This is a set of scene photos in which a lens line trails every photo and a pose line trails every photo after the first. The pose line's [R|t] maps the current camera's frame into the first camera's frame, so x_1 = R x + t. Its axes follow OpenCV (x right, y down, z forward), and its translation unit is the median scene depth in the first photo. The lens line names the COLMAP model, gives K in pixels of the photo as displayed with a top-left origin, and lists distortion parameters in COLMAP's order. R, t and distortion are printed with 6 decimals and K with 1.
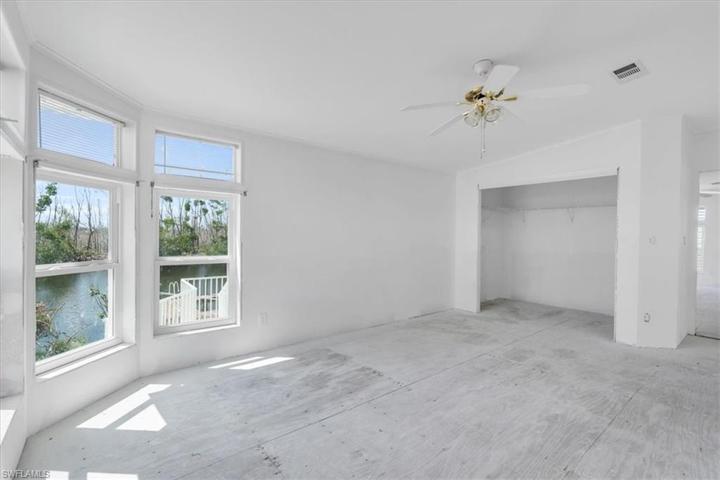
lens RADIAL K [[326.3, 0, 360.0], [0, 326.3, 240.5], [0, 0, 1]] dist [-0.013145, -0.000051]
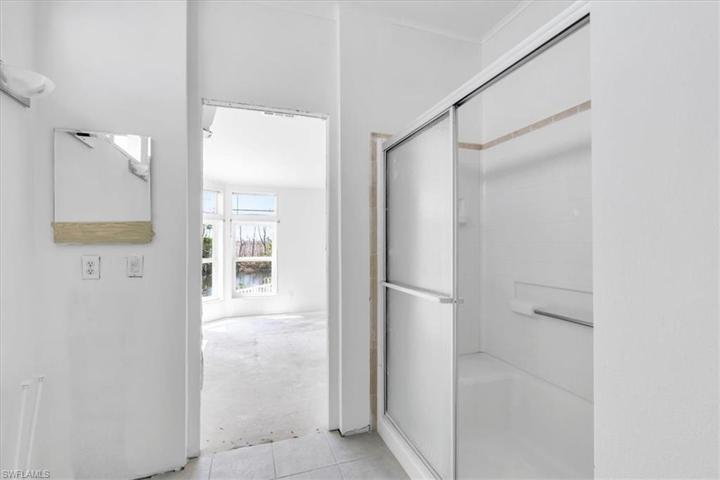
lens RADIAL K [[326.3, 0, 360.1], [0, 326.3, 241.3], [0, 0, 1]] dist [-0.013145, -0.000051]
pose [[0.938157, -0.019396, -0.345667, 0.776665], [0.011409, 0.999619, -0.025126, 0.013548], [0.346023, 0.019628, 0.938021, -0.585376]]
